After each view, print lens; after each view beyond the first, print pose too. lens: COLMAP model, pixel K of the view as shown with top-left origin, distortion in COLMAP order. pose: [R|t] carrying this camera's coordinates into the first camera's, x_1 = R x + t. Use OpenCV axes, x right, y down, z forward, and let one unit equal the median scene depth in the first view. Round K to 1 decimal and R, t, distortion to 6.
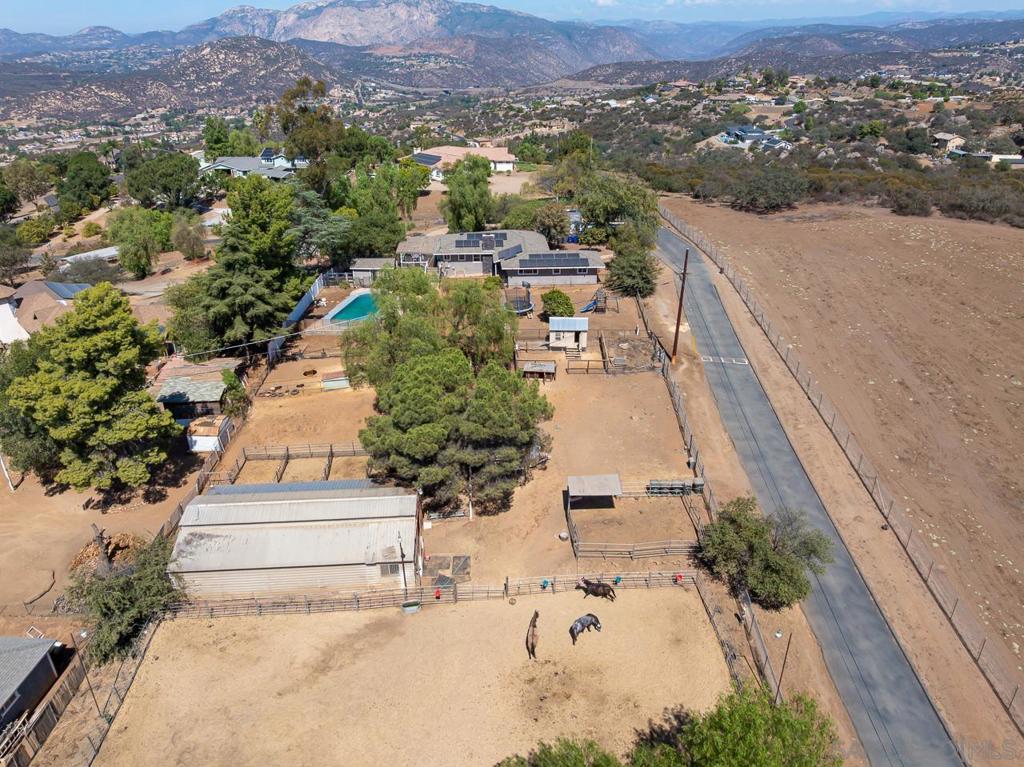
lens RADIAL K [[721.7, 0, 512.0], [0, 721.7, 383.5], [0, 0, 1]] dist [-0.065004, 0.037819]
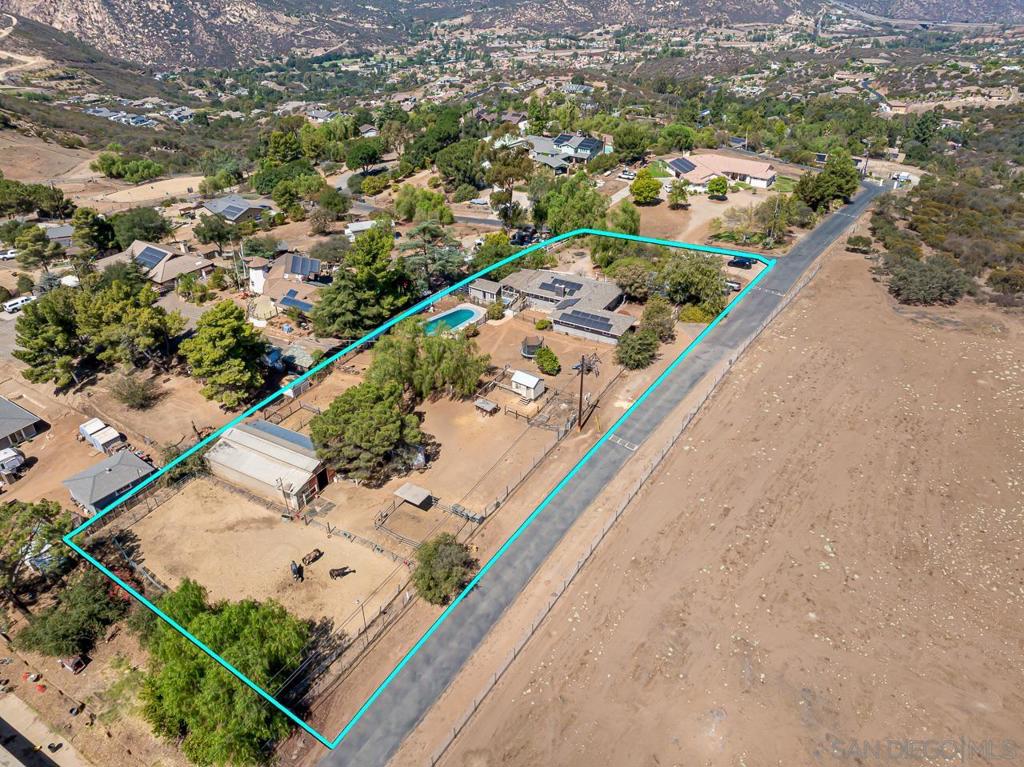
lens RADIAL K [[721.7, 0, 512.0], [0, 721.7, 383.5], [0, 0, 1]] dist [-0.065004, 0.037819]
pose [[0.833874, 0.286976, -0.471486, 0.332764], [-0.238690, 0.957696, 0.160765, -0.136333], [0.497676, -0.021519, 0.867096, -0.092231]]
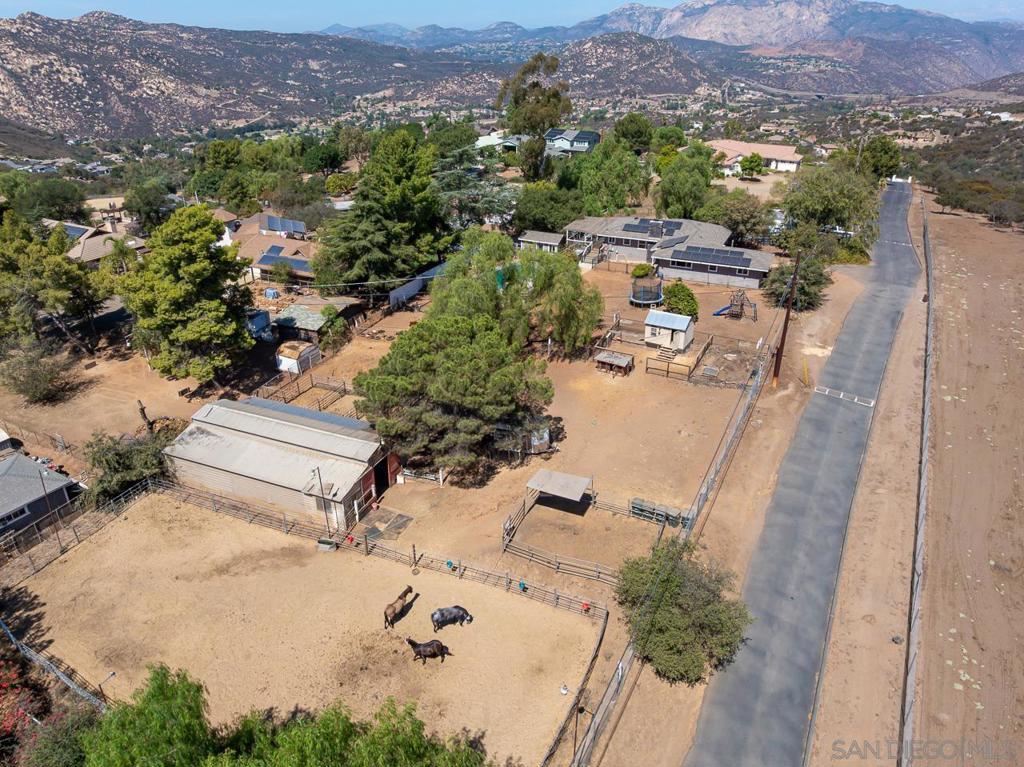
lens RADIAL K [[721.7, 0, 512.0], [0, 721.7, 383.5], [0, 0, 1]] dist [-0.065004, 0.037819]
pose [[0.888849, 0.203277, -0.410640, 0.137037], [-0.202651, 0.978190, 0.045581, -0.003282], [0.410950, 0.042702, 0.910657, 0.051714]]
